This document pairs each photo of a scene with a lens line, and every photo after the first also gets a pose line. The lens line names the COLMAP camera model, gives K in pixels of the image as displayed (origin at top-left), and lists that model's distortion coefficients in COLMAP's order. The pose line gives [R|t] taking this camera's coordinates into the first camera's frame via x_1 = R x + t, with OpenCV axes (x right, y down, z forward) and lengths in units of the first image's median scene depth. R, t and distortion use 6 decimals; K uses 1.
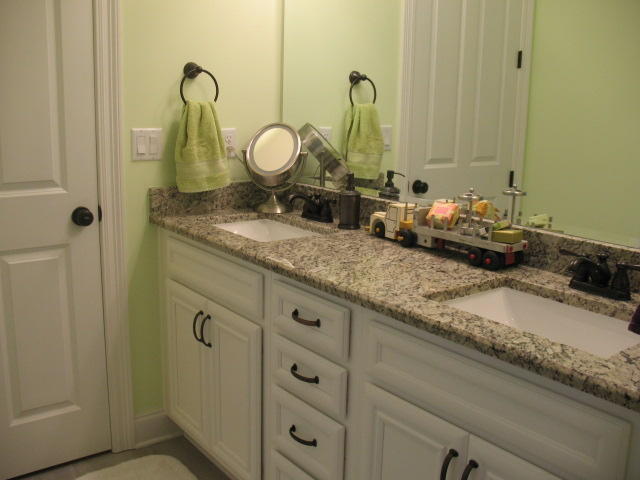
lens RADIAL K [[660.0, 0, 320.0], [0, 660.0, 240.0], [0, 0, 1]] dist [-0.123697, 0.009392]
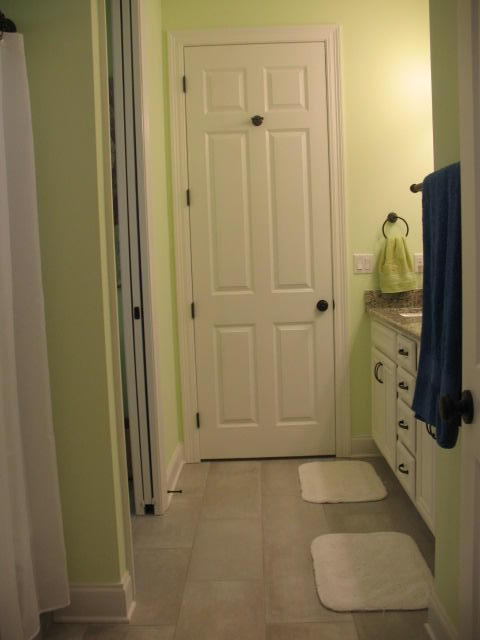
lens RADIAL K [[660.0, 0, 240.0], [0, 660.0, 320.0], [0, 0, 1]] dist [-0.123697, 0.009392]
pose [[0.787008, 0.014026, -0.616783, 0.509395], [-0.076613, 0.994225, -0.075147, 0.141562], [0.612167, 0.106395, 0.783538, -0.468716]]
